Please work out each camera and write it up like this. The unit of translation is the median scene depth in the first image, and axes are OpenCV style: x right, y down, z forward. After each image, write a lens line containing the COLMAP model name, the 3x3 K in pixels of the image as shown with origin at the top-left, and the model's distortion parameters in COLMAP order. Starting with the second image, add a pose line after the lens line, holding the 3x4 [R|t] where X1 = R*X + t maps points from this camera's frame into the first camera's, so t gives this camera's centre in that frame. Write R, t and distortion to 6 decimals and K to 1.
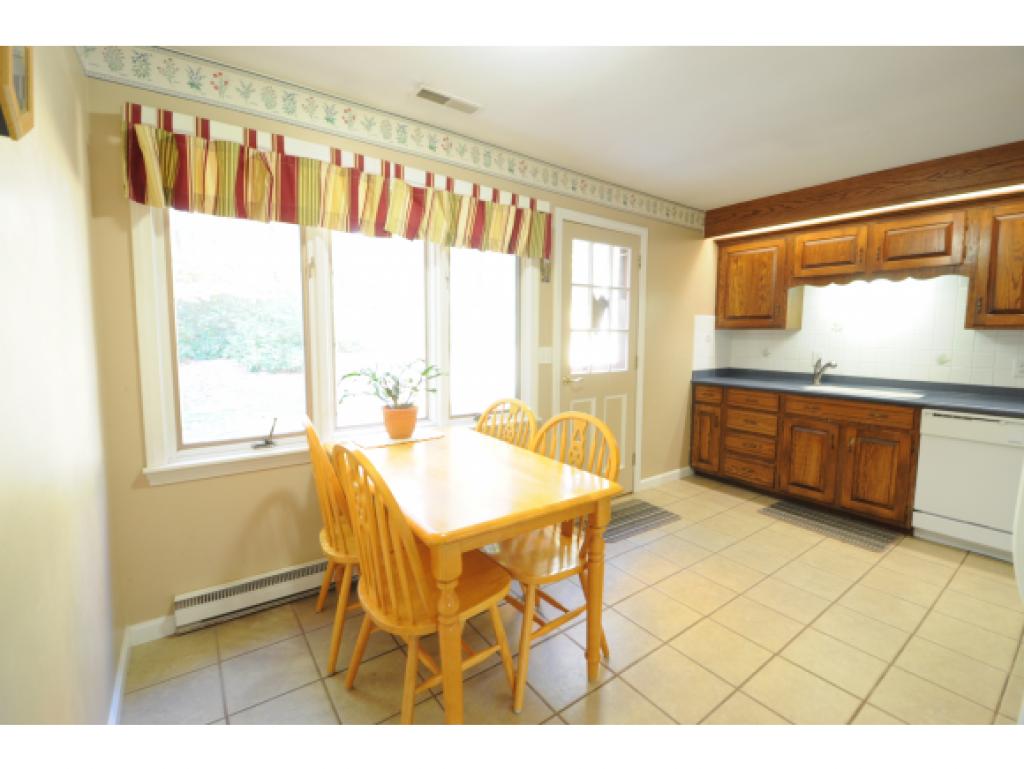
lens RADIAL K [[444.3, 0, 506.7], [0, 444.3, 380.9], [0, 0, 1]] dist [-0.016895, -0.007790]
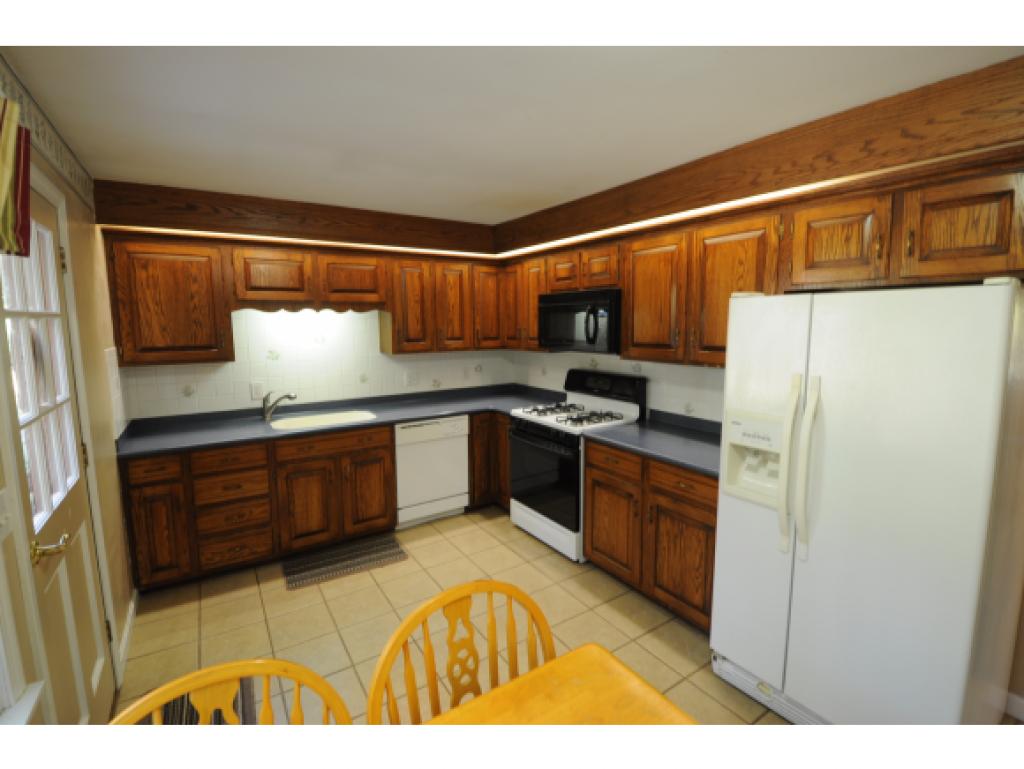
lens RADIAL K [[470.3, 0, 513.2], [0, 470.3, 375.4], [0, 0, 1]] dist [0.000064, -0.000437]
pose [[0.025699, -0.121302, 0.992283, -0.280553], [0.112121, 0.986698, 0.117715, -0.178279], [-0.993362, 0.108230, 0.038957, 0.597281]]
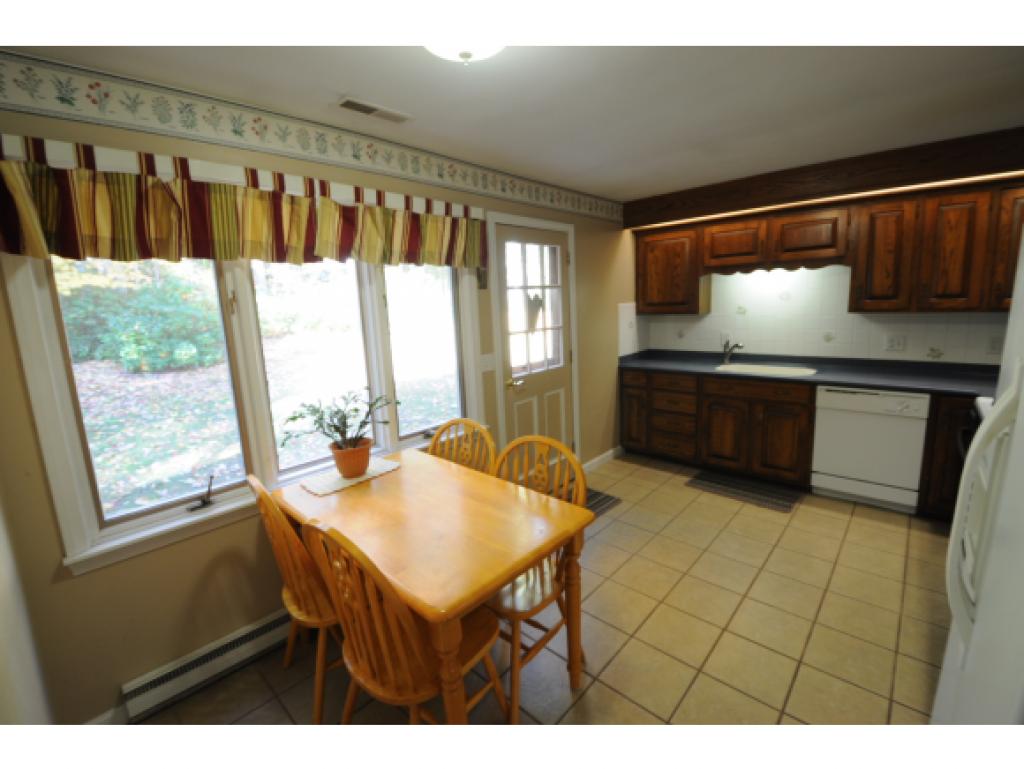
lens RADIAL K [[444.3, 0, 506.4], [0, 444.3, 380.3], [0, 0, 1]] dist [-0.016895, -0.007790]
pose [[0.979229, -0.086050, 0.183590, -0.059890], [0.073216, 0.994448, 0.075587, -0.094829], [-0.189075, -0.060575, 0.980092, 0.014320]]
